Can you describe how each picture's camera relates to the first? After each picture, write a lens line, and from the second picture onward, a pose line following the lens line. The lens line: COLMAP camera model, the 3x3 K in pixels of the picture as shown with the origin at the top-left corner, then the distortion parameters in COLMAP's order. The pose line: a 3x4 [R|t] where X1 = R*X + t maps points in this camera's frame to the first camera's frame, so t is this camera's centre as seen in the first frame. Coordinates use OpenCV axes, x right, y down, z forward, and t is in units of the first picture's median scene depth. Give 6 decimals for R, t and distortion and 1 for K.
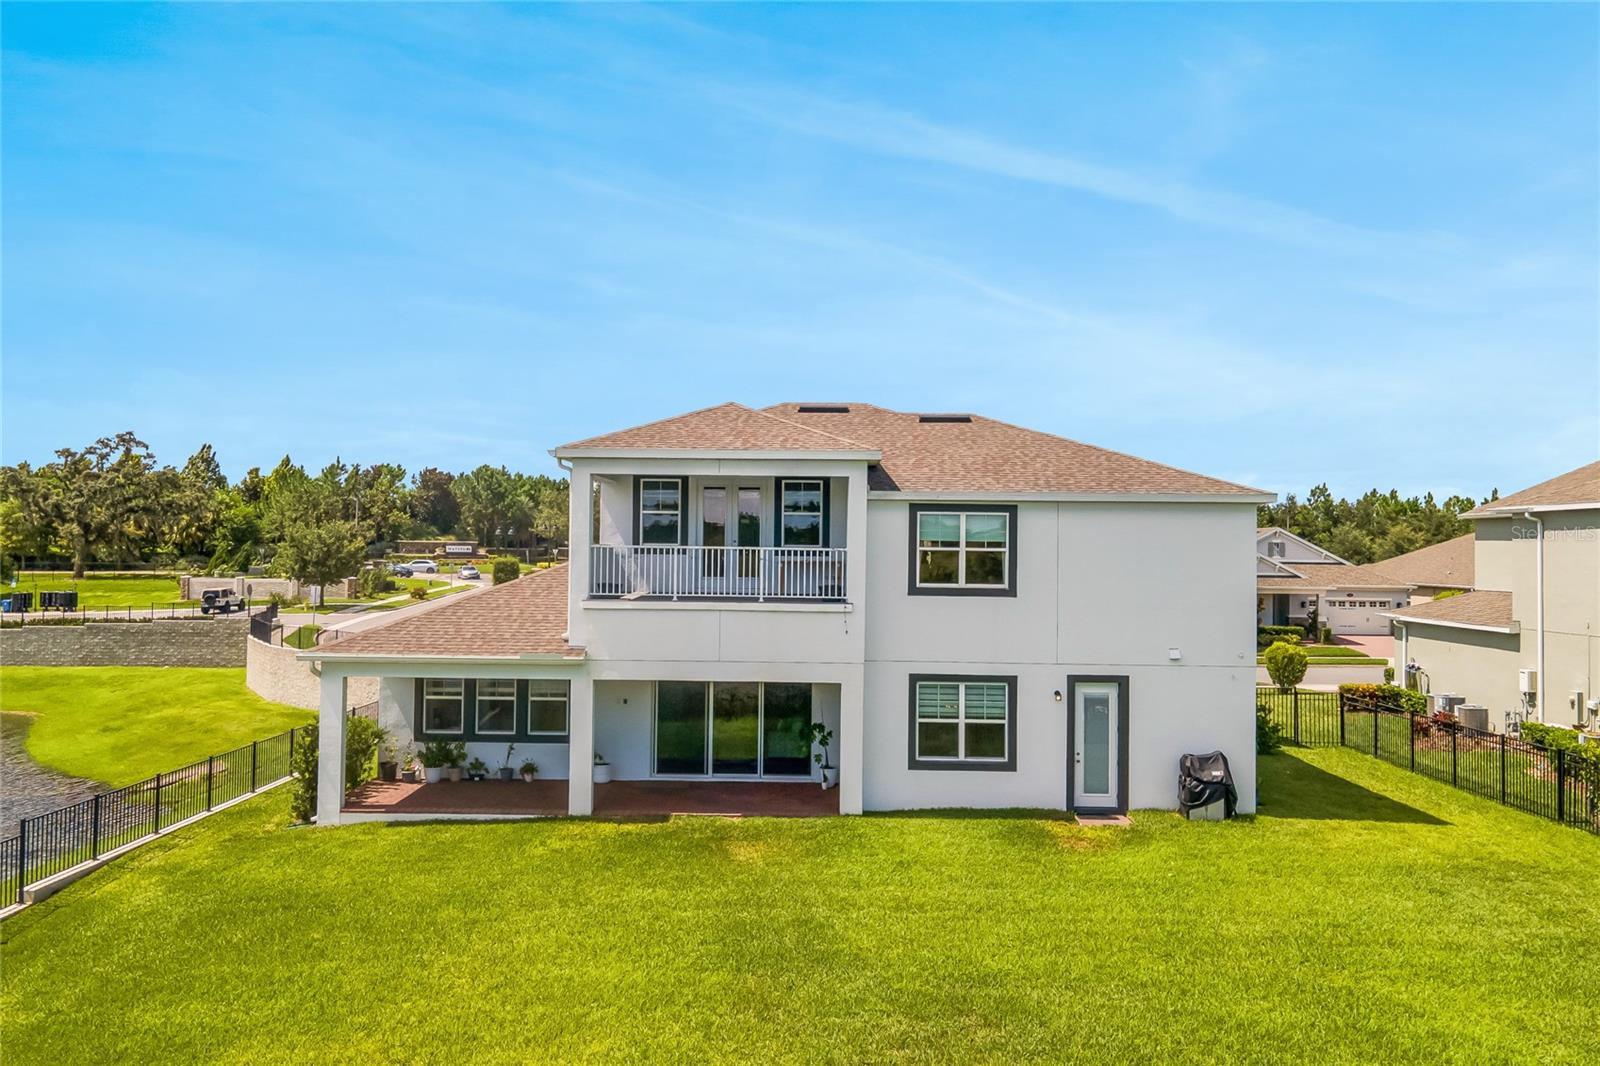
lens RADIAL K [[1161.4, 0, 800.0], [0, 1161.4, 533.0], [0, 0, 1]] dist [0.044951, -0.000429]
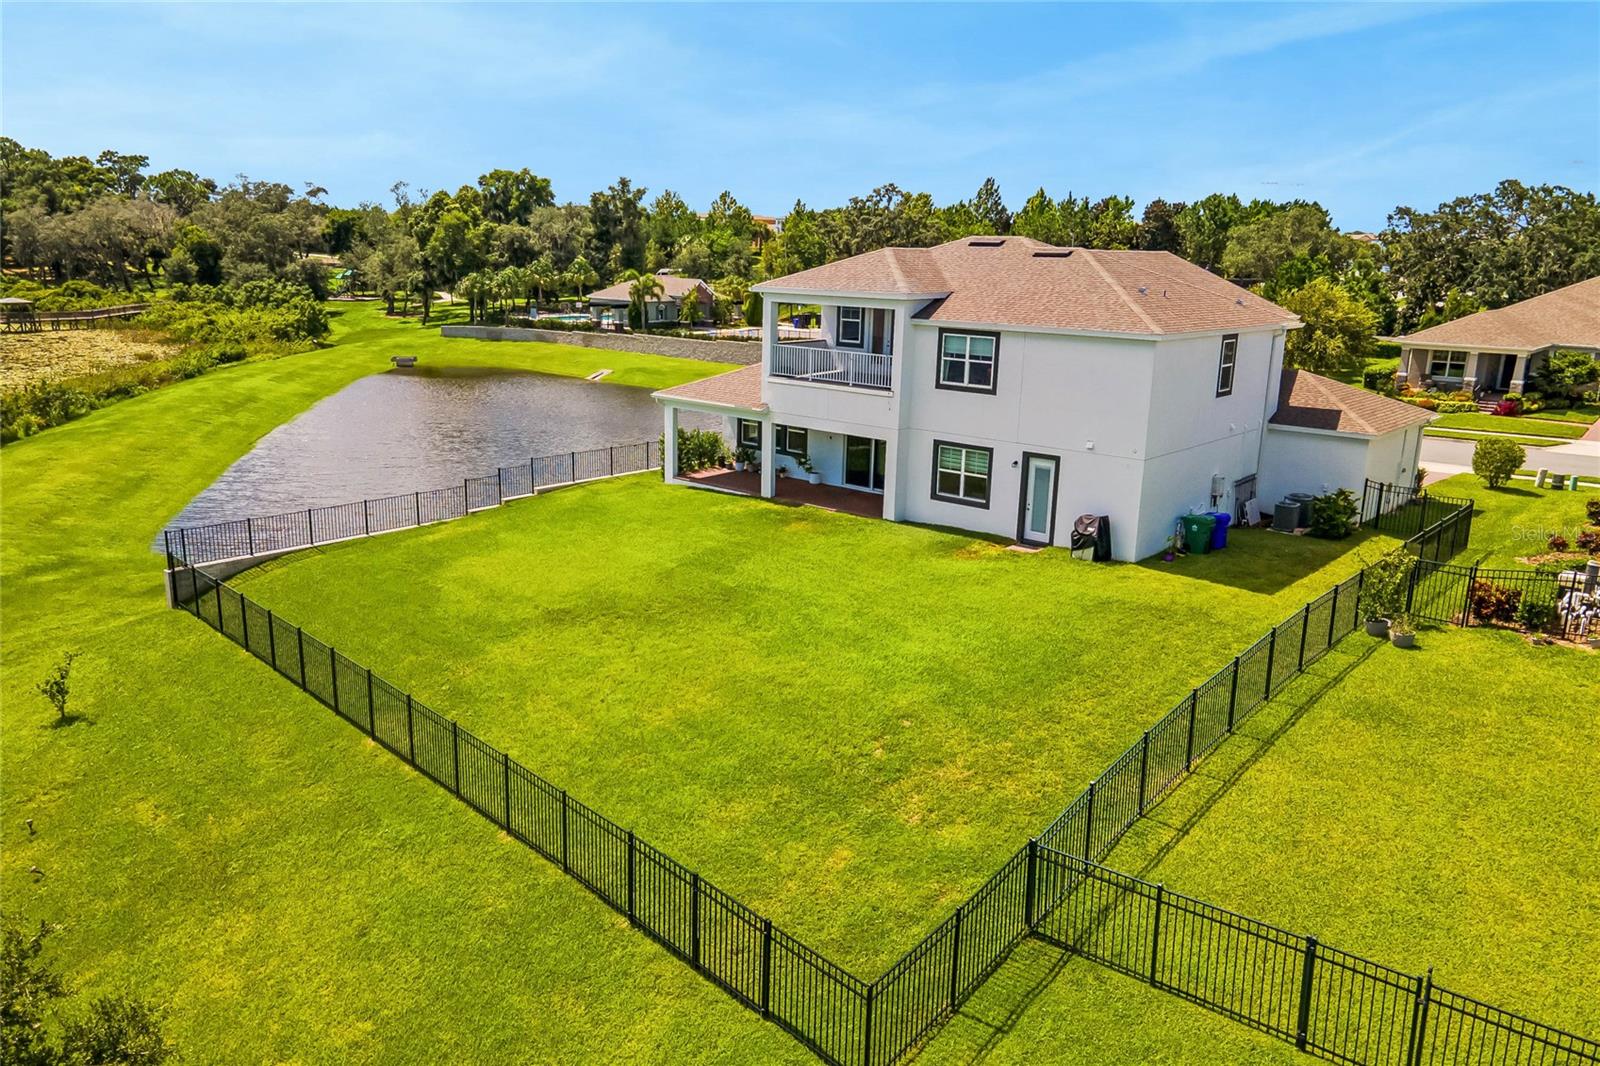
lens RADIAL K [[1161.4, 0, 800.0], [0, 1161.4, 533.0], [0, 0, 1]] dist [0.044951, -0.000429]
pose [[0.770643, 0.158449, -0.617254, 0.933049], [-0.004830, 0.970021, 0.242973, -0.133241], [0.637249, -0.184264, 0.748306, -0.297184]]
